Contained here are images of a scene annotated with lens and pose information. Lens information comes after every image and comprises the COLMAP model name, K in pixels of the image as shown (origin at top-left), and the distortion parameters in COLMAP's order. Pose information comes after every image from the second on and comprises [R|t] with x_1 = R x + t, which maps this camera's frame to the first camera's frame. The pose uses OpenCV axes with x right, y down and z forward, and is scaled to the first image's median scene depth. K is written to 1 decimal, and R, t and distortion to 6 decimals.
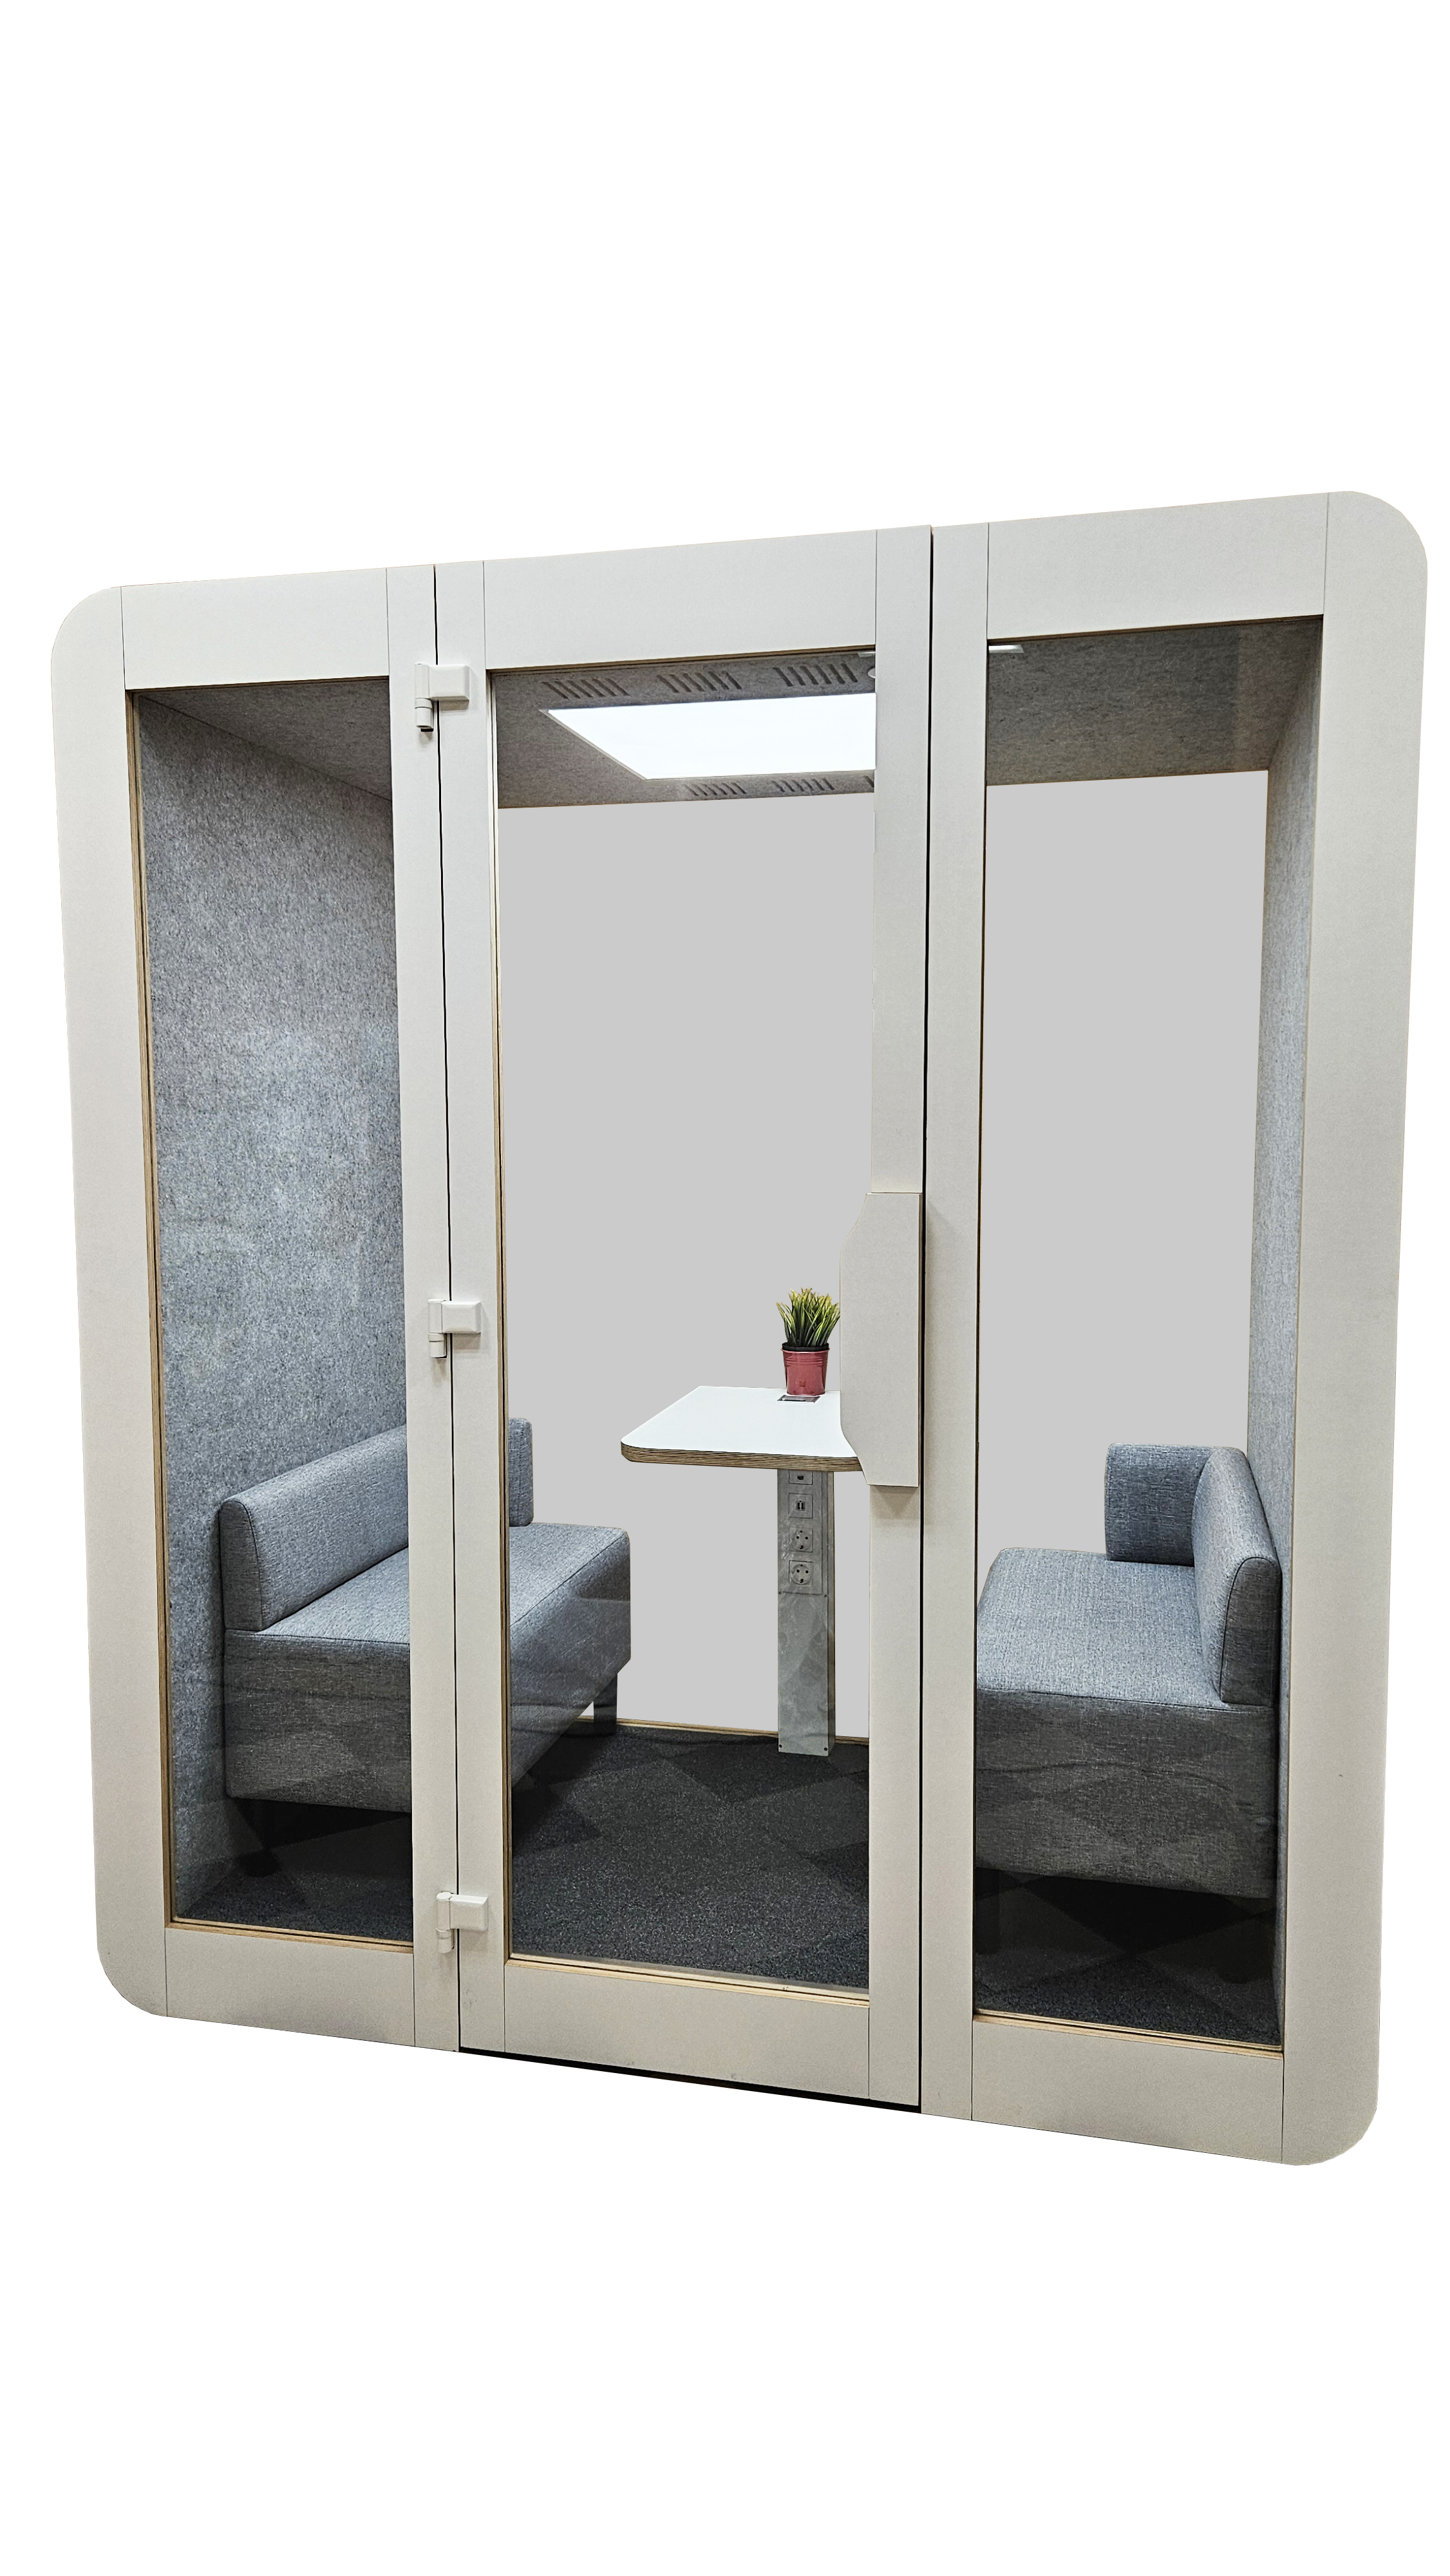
lens RADIAL K [[1716.5, 0, 742.5], [0, 1716.5, 1253.5], [0, 0, 1]] dist [0.056938, -0.050806]
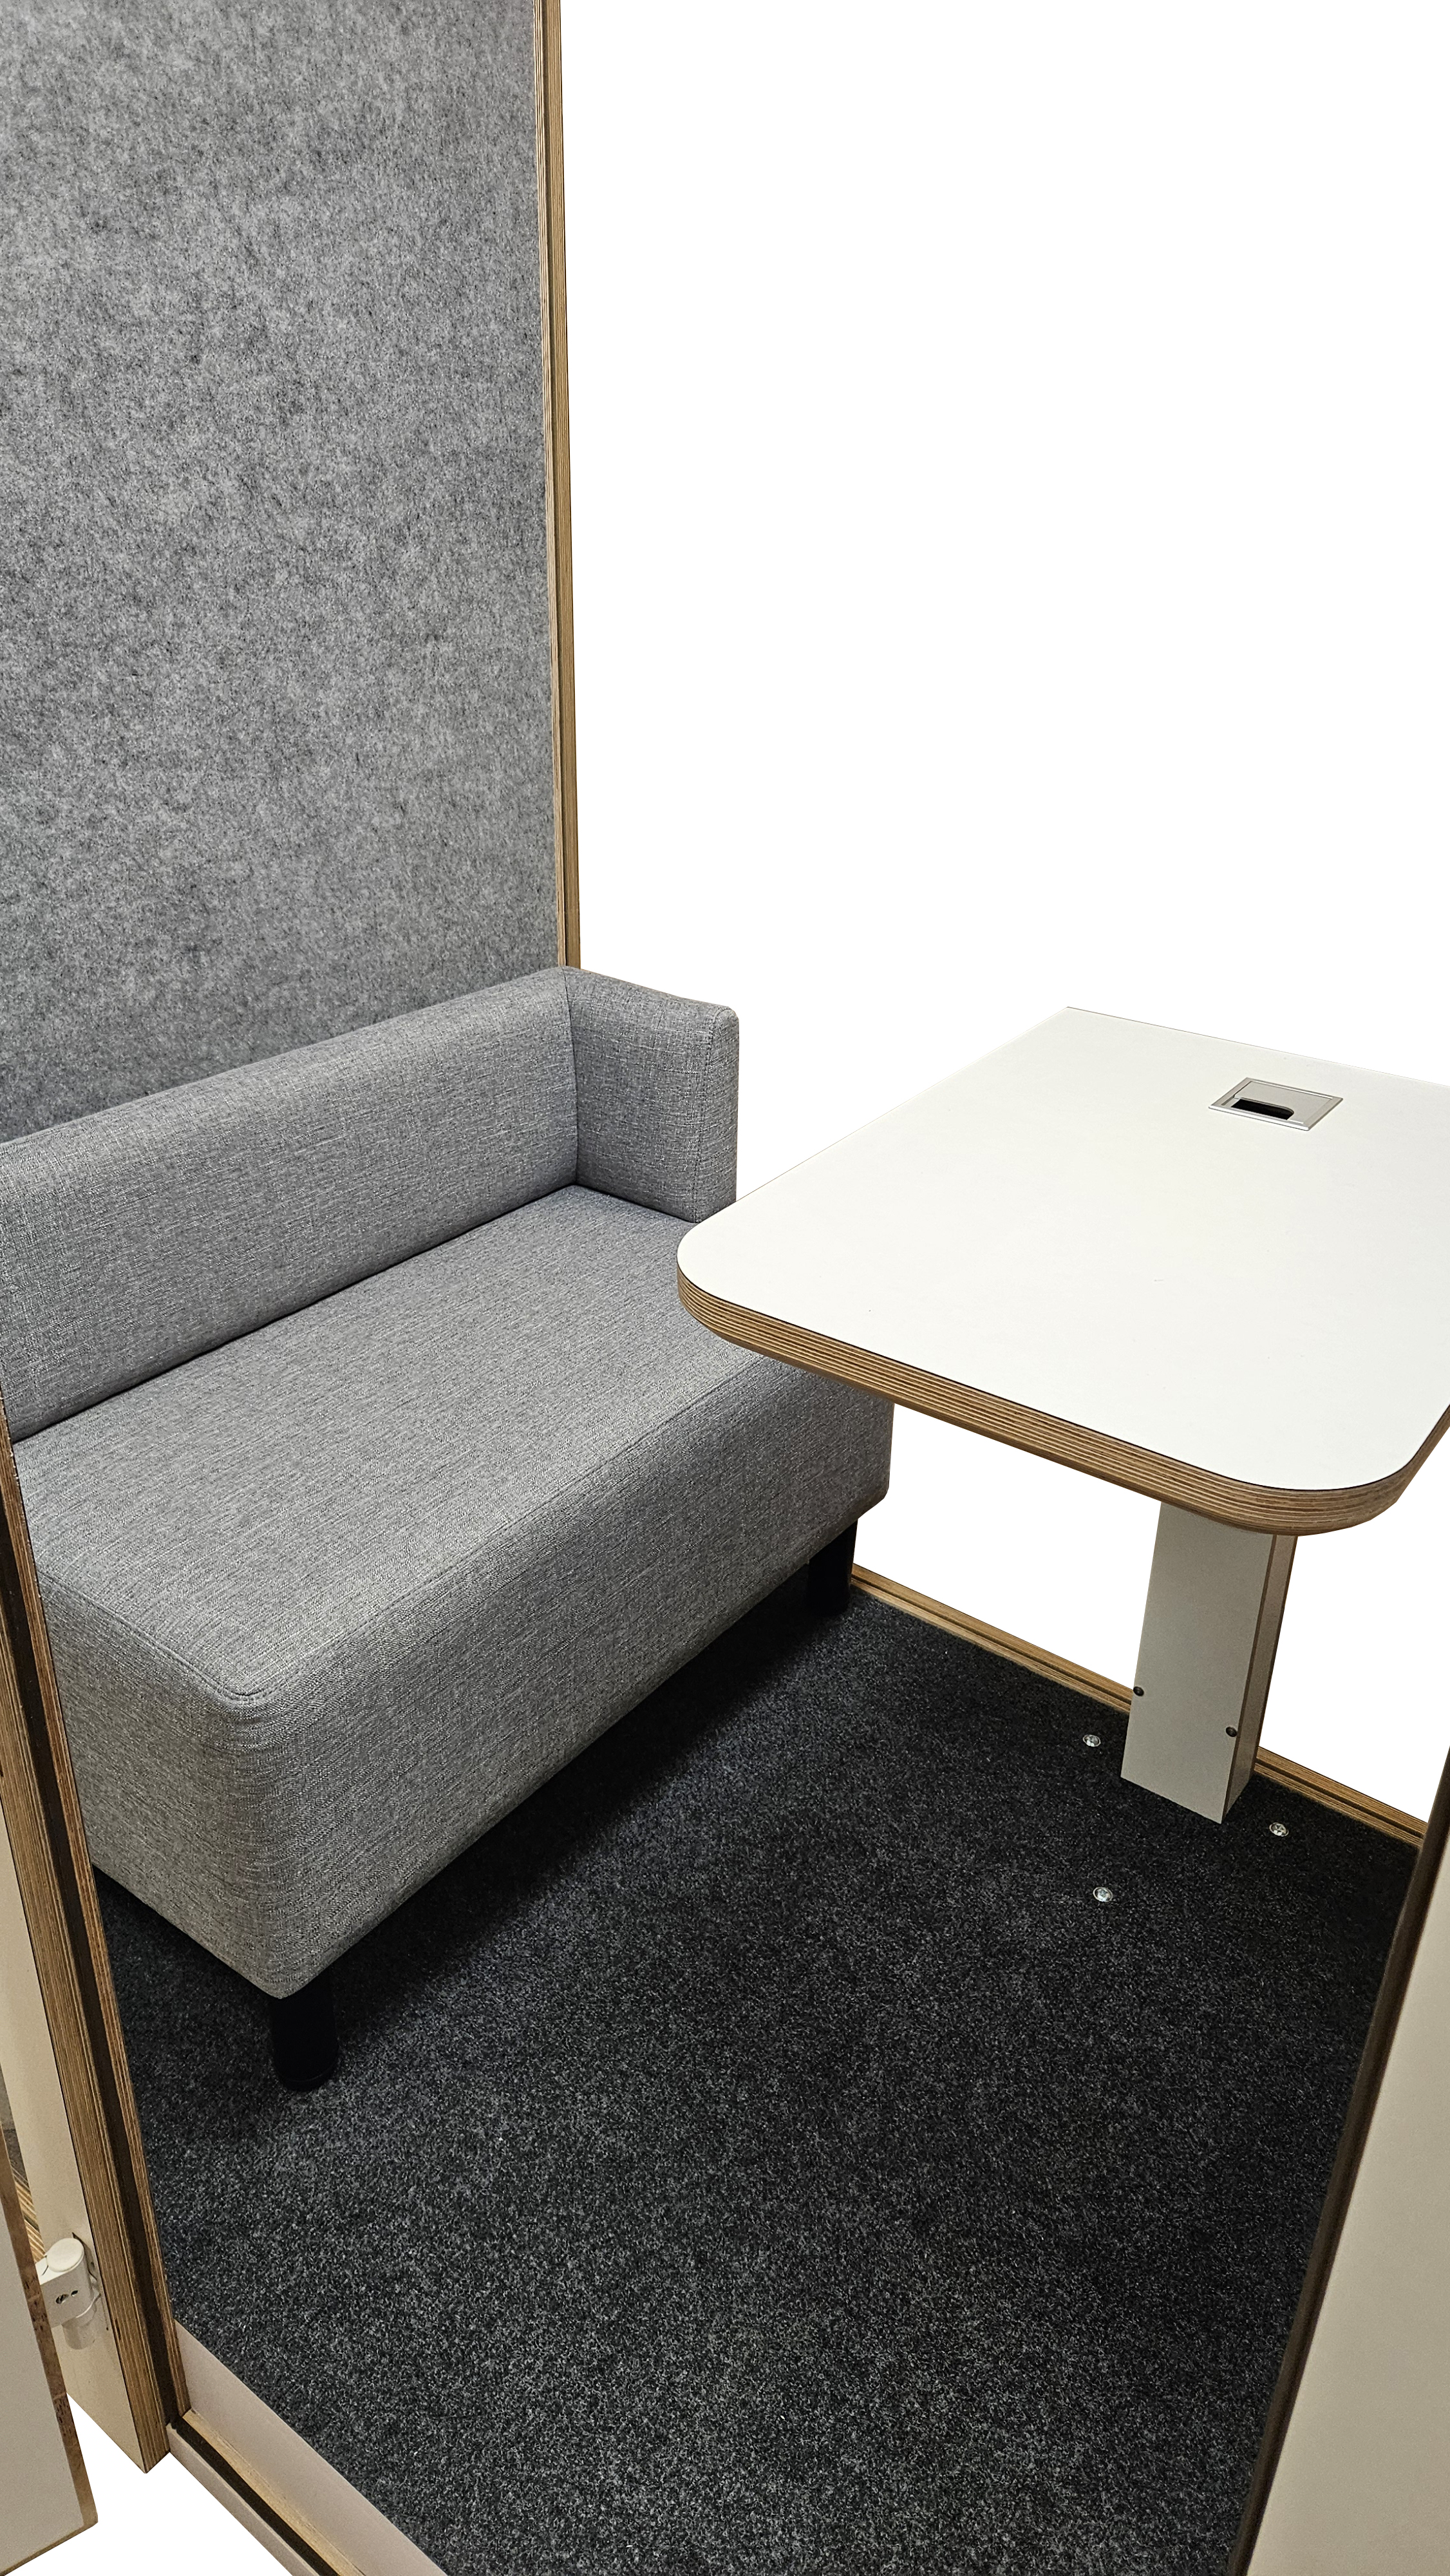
lens RADIAL K [[1716.5, 0, 726.3], [0, 1716.5, 1282.6], [0, 0, 1]] dist [0.056938, -0.050806]
pose [[0.914647, 0.203730, -0.349164, 0.076082], [-0.055536, 0.918859, 0.390657, -0.027459], [0.400421, -0.337922, 0.851746, 0.740736]]
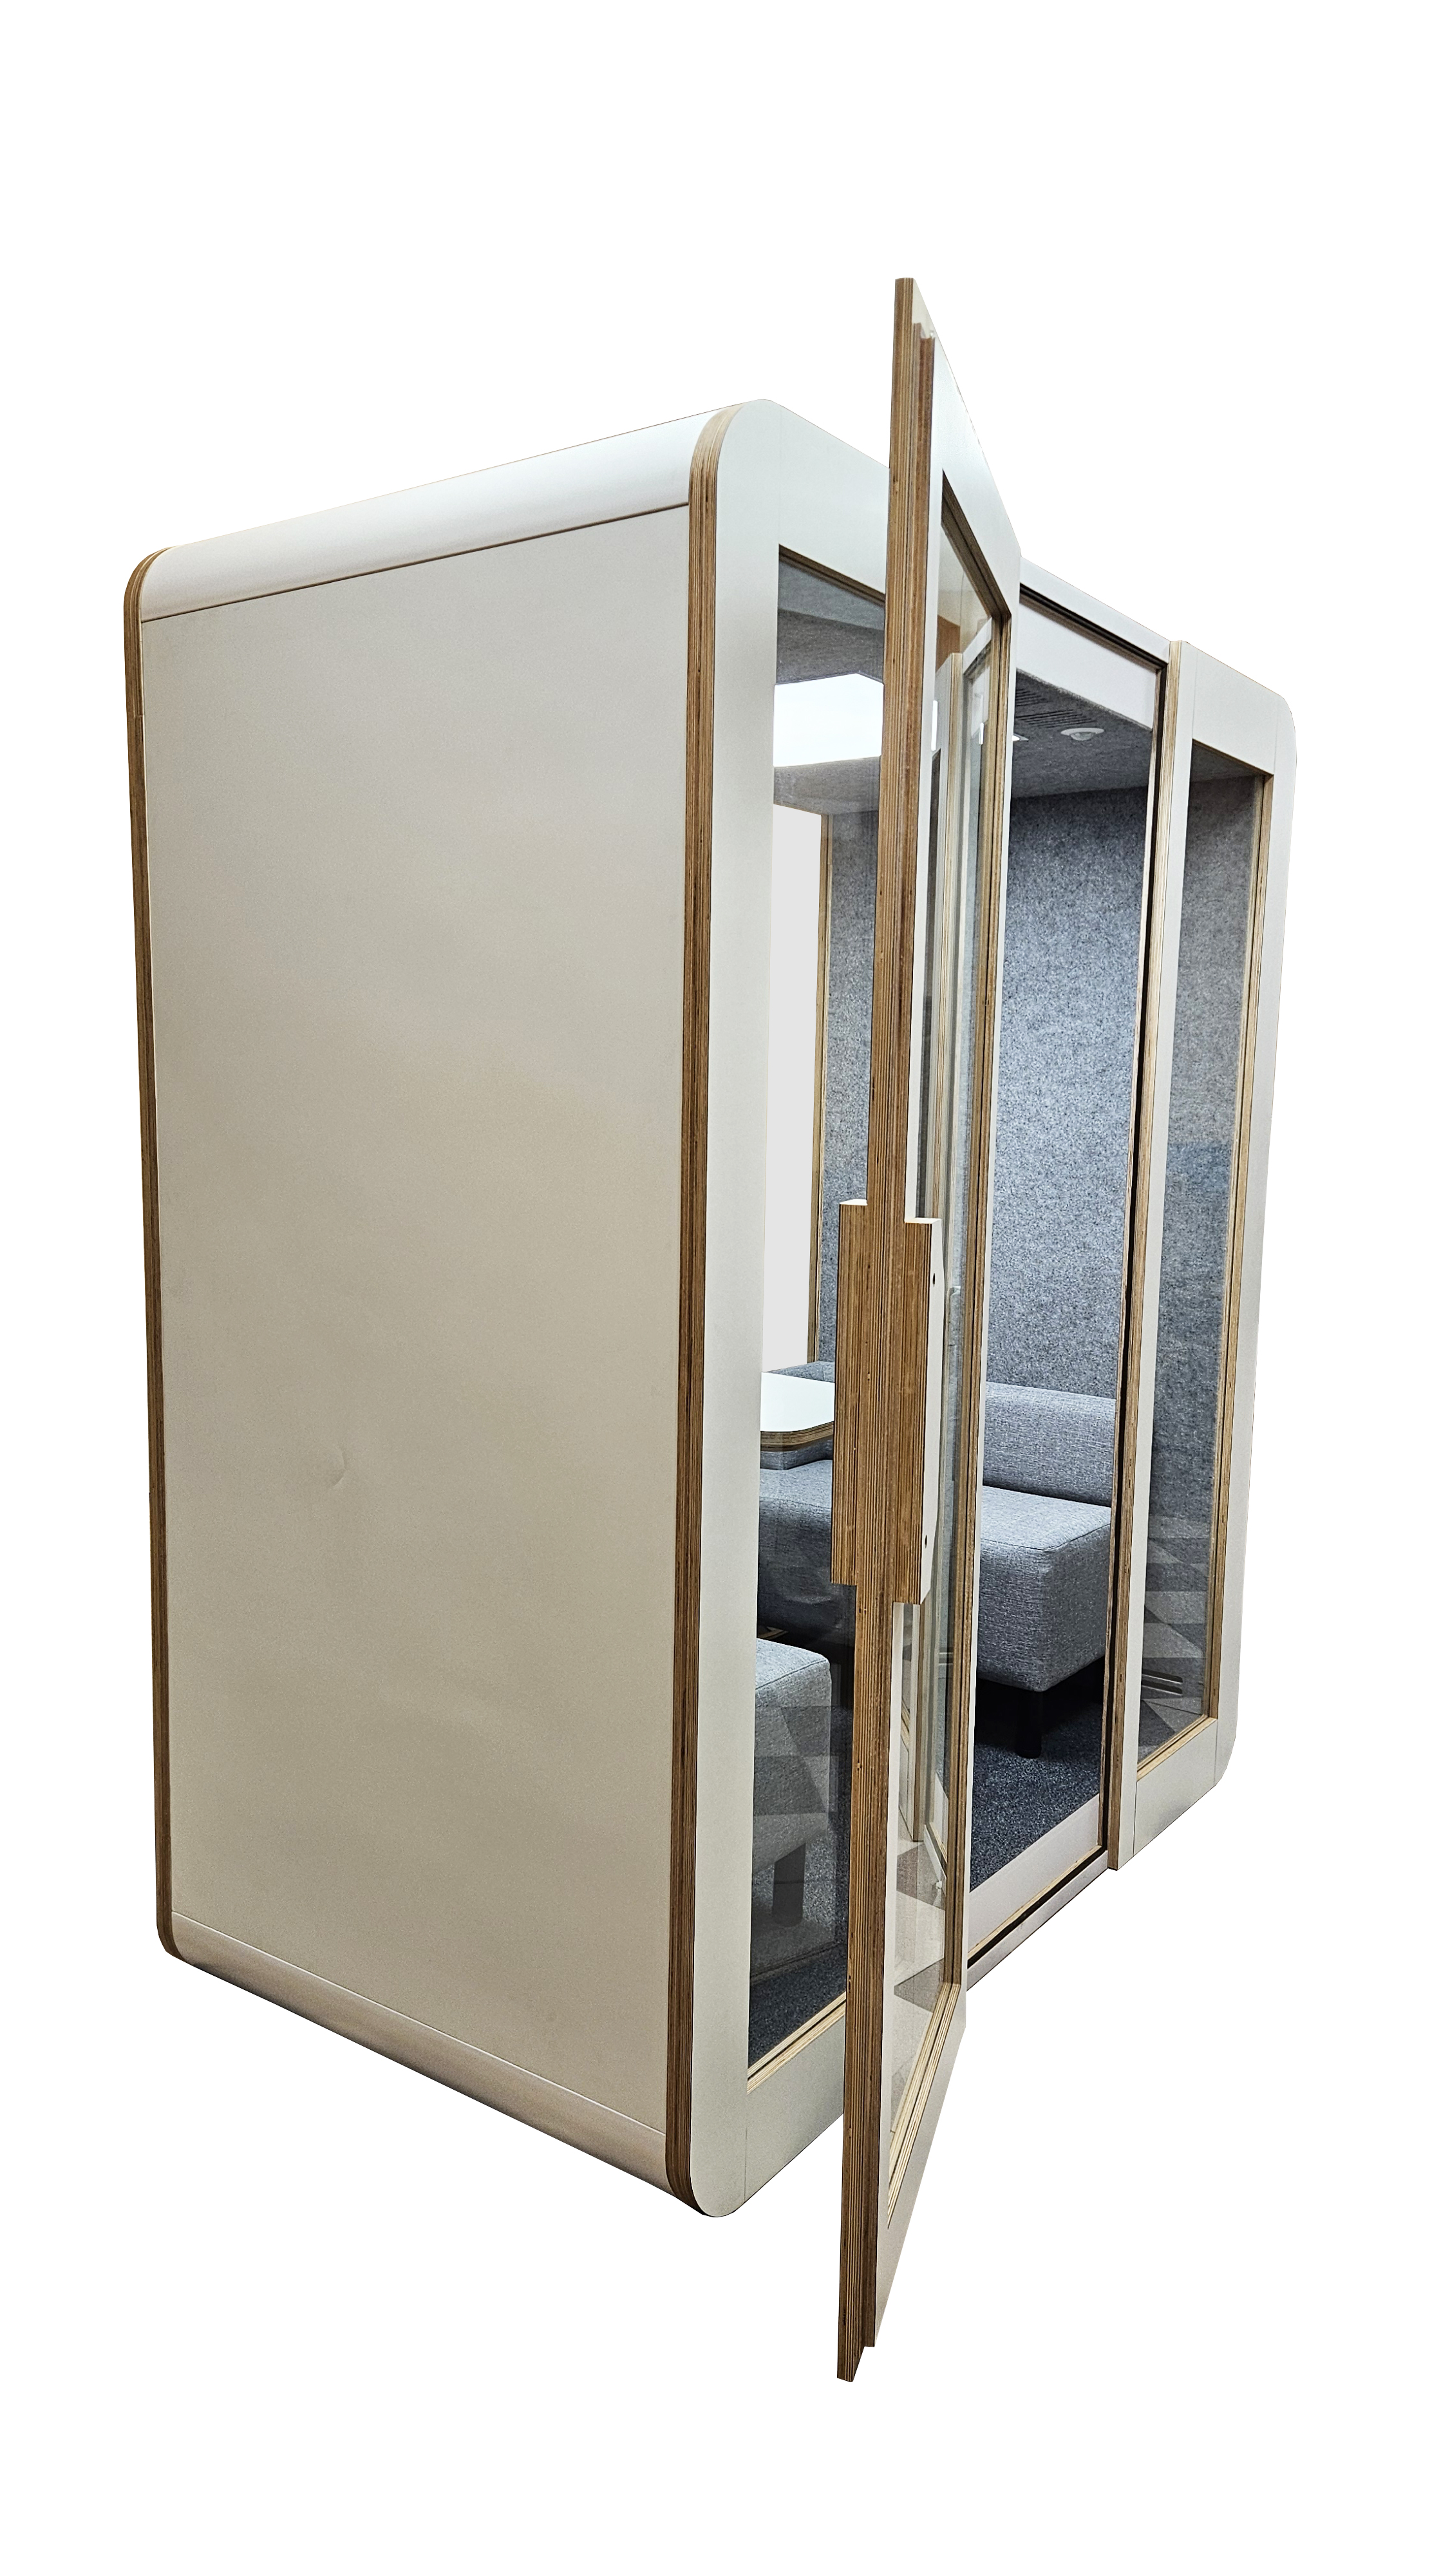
lens RADIAL K [[1716.5, 0, 726.4], [0, 1716.5, 1293.5], [0, 0, 1]] dist [0.056938, -0.050806]
pose [[0.390686, -0.102106, 0.914844, -1.048033], [0.053662, 0.994665, 0.088099, -0.058623], [-0.918959, 0.014673, 0.394081, 0.682400]]
